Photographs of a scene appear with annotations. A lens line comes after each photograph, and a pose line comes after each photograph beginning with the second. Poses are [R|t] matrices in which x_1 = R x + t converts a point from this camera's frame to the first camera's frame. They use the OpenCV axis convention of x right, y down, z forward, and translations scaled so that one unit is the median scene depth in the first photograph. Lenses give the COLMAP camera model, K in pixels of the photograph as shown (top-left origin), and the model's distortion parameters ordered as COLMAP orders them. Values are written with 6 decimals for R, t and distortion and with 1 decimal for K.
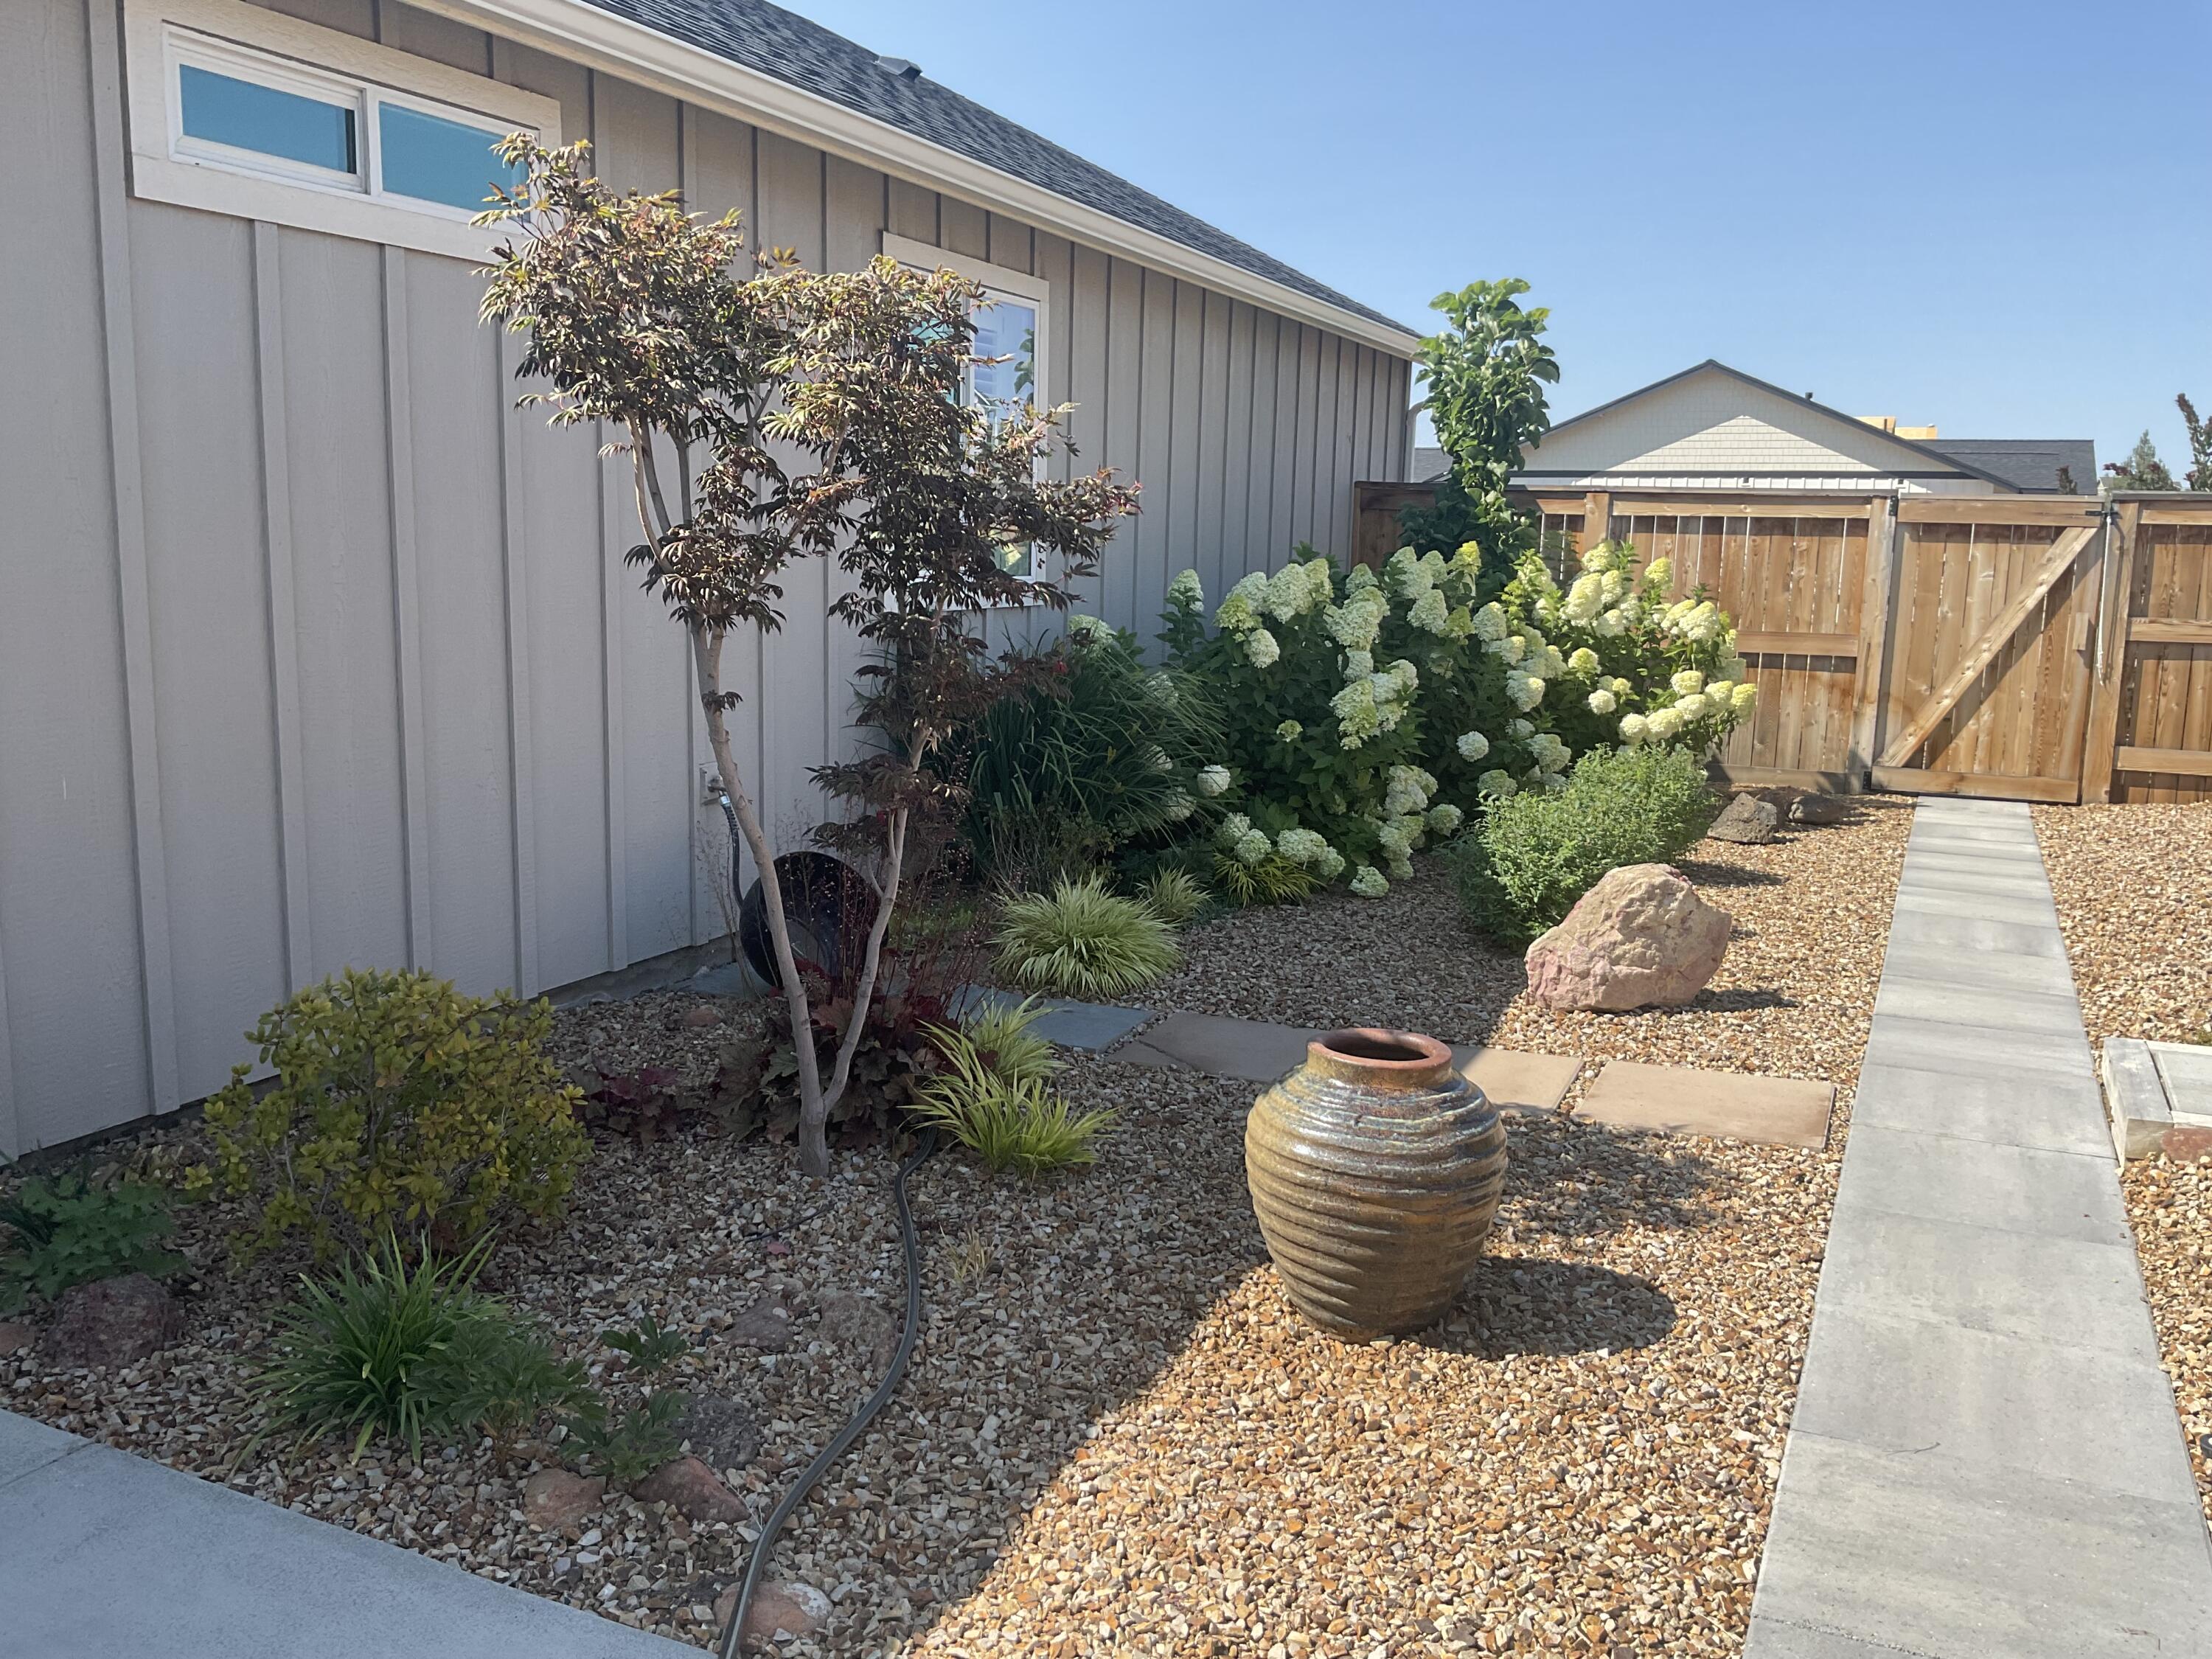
lens RADIAL K [[1849.5, 0, 1106.0], [0, 1849.5, 829.5], [0, 0, 1]] dist [0.016026, -0.002262]
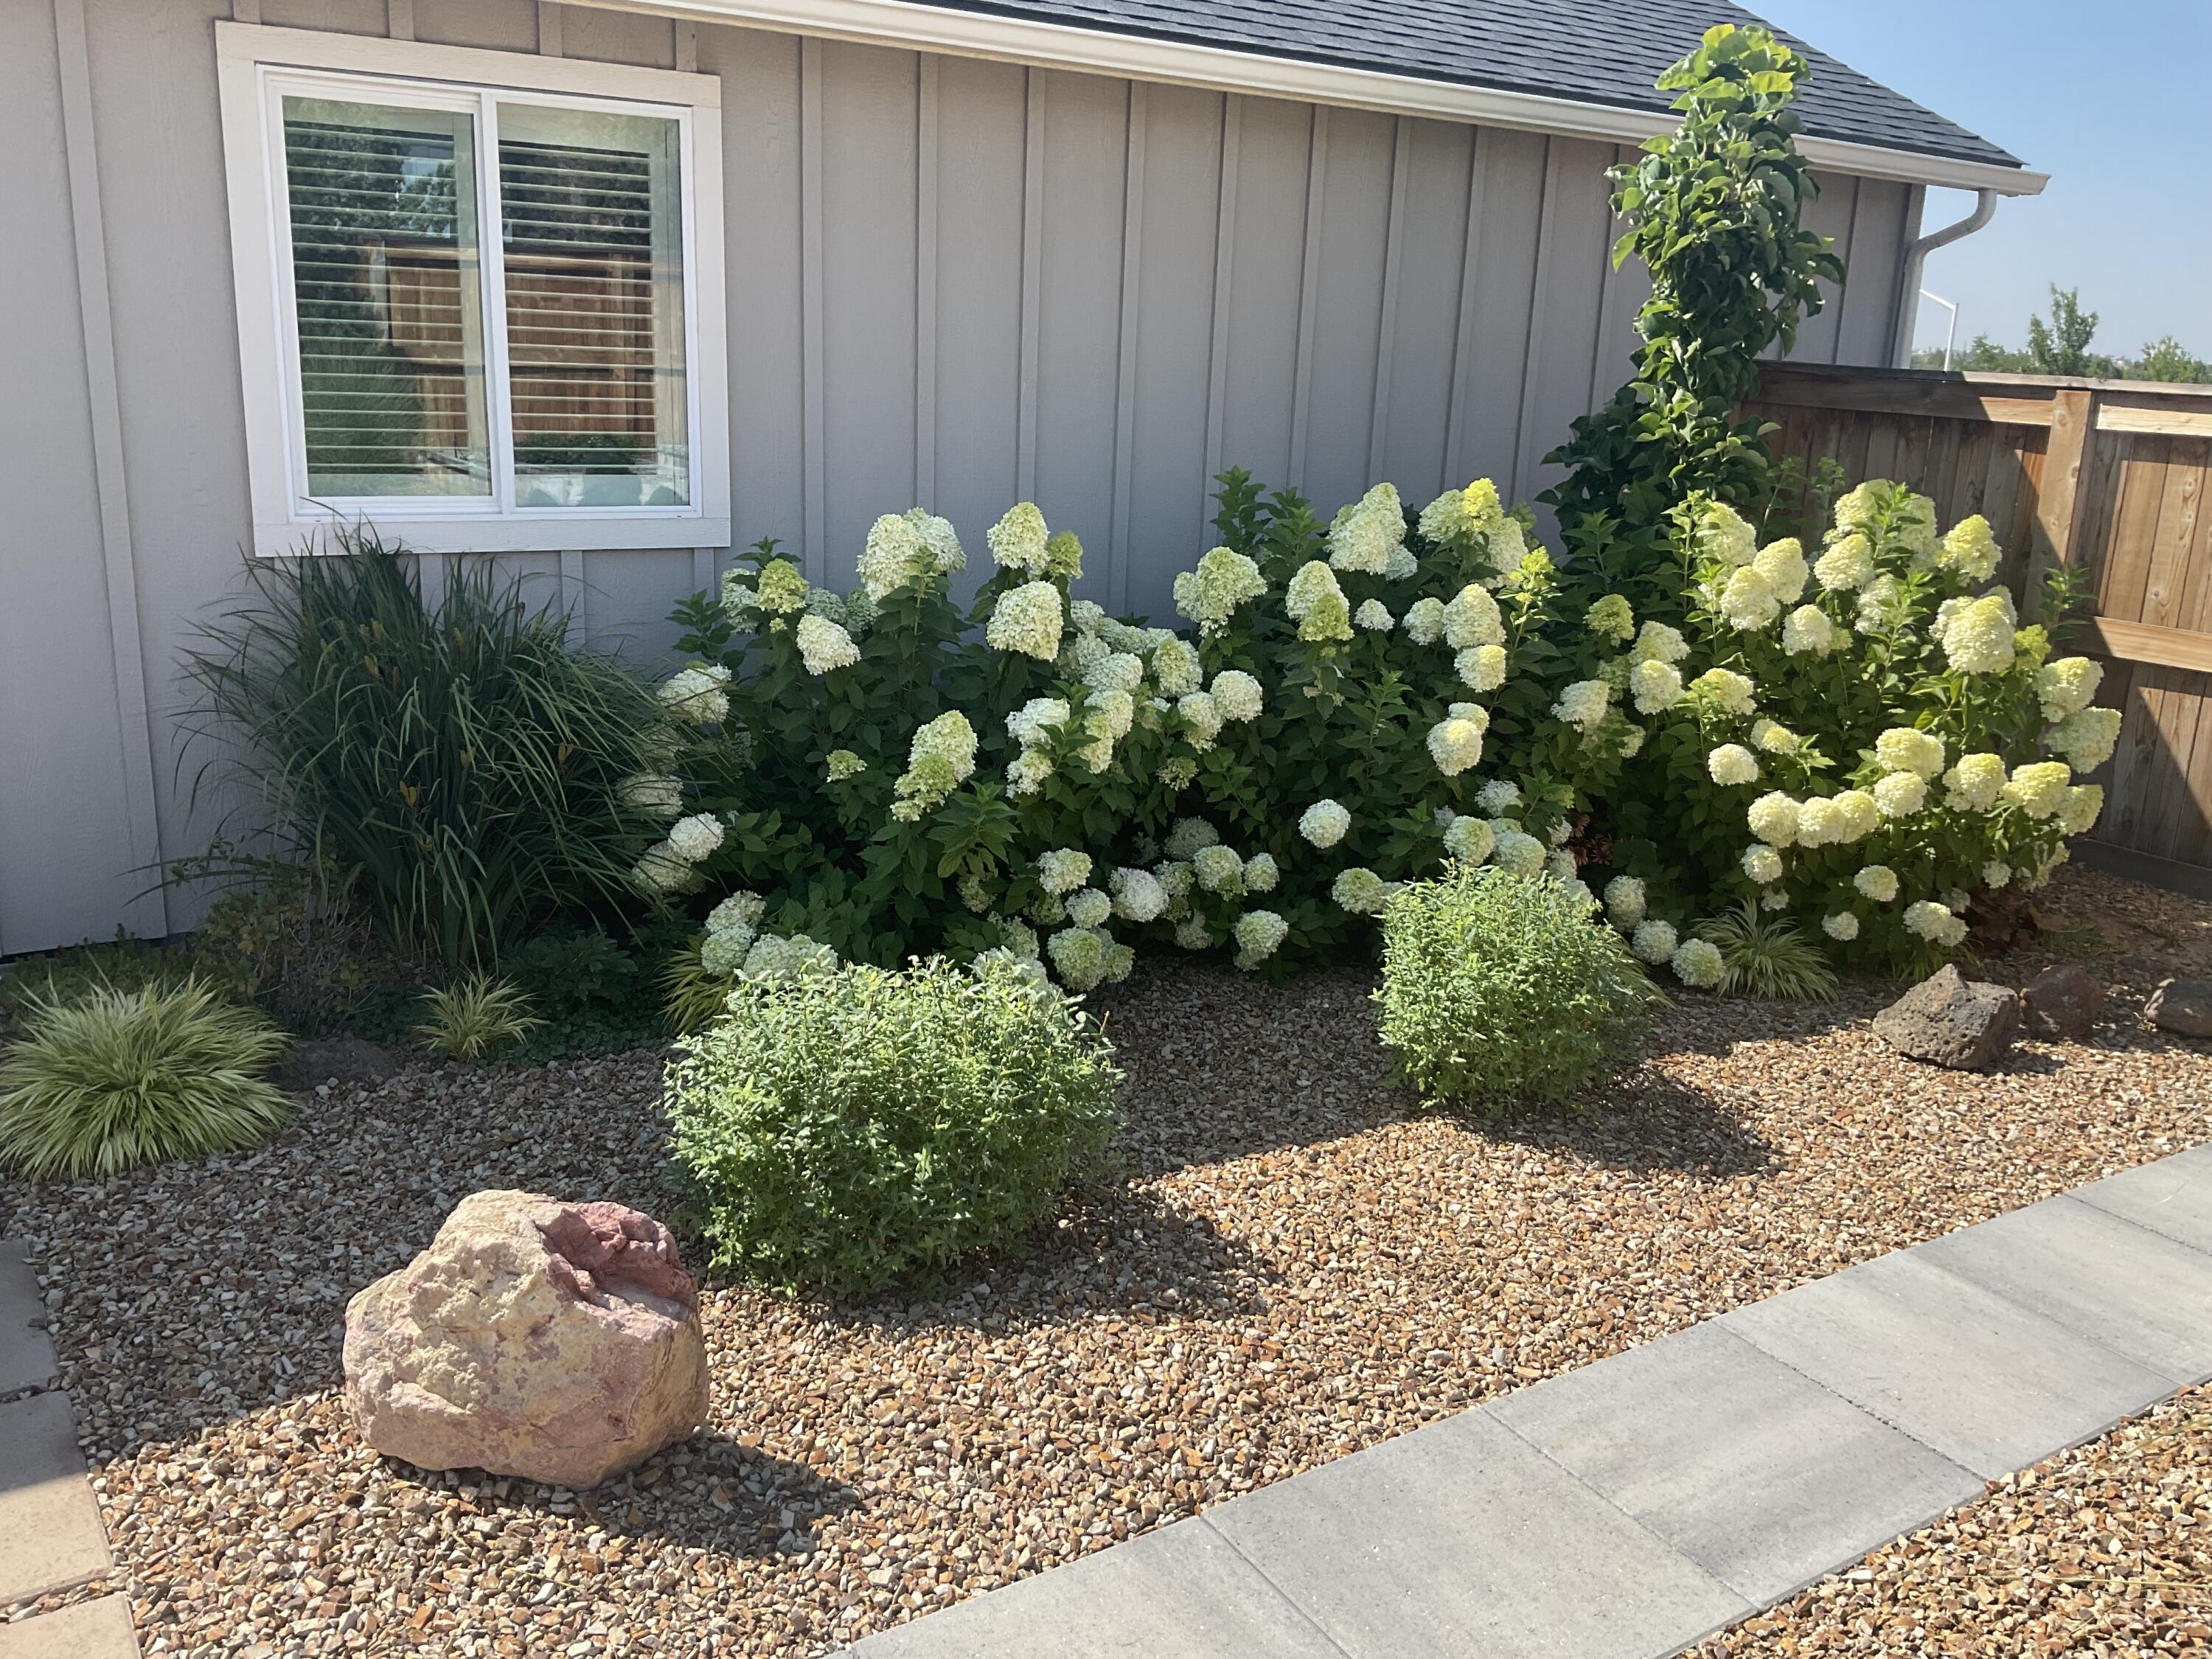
lens RADIAL K [[1849.5, 0, 1106.0], [0, 1849.5, 829.5], [0, 0, 1]] dist [0.016026, -0.002262]
pose [[0.842108, 0.150690, -0.517829, 0.509373], [-0.108266, 0.987860, 0.111406, -0.116080], [0.528331, -0.037753, 0.848199, 0.504786]]
